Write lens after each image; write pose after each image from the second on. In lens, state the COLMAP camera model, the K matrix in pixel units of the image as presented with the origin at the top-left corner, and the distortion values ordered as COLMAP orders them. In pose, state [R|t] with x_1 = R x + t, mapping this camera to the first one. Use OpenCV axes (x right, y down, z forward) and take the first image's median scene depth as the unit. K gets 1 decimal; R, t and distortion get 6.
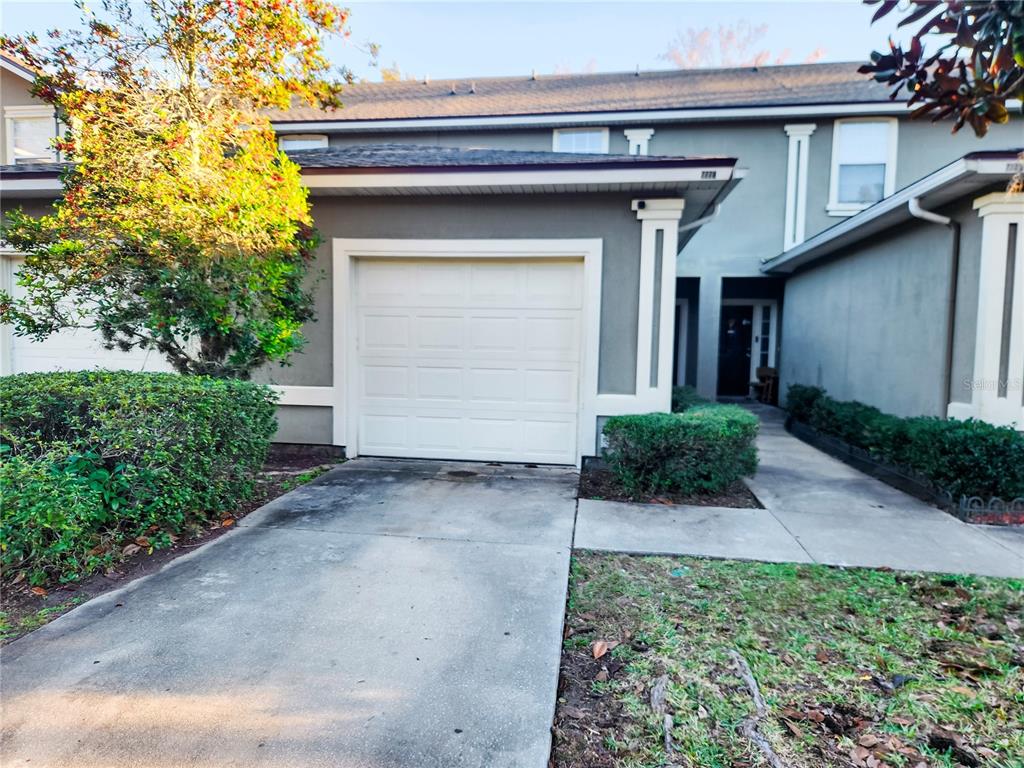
lens RADIAL K [[678.3, 0, 505.5], [0, 678.3, 389.4], [0, 0, 1]] dist [0.065799, -0.046311]
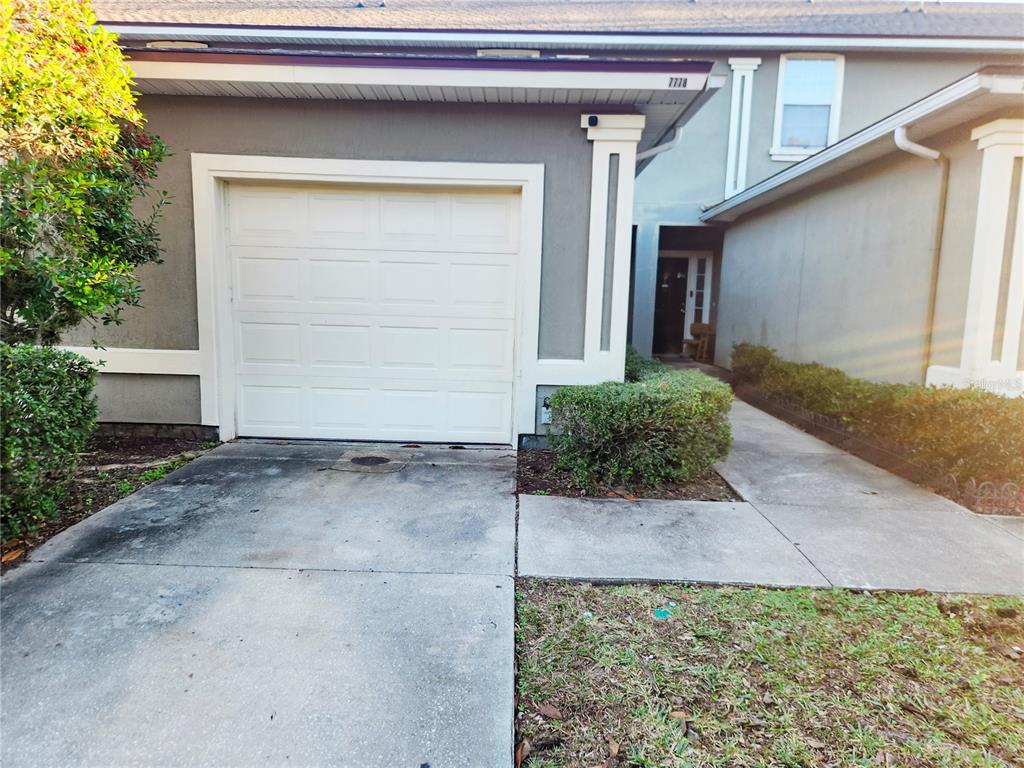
lens RADIAL K [[678.3, 0, 505.5], [0, 678.3, 389.4], [0, 0, 1]] dist [0.065799, -0.046311]
pose [[0.993418, -0.009682, 0.114138, 0.003654], [0.002063, 0.997772, 0.066682, -0.012142], [-0.114529, -0.066008, 0.991224, 0.213298]]
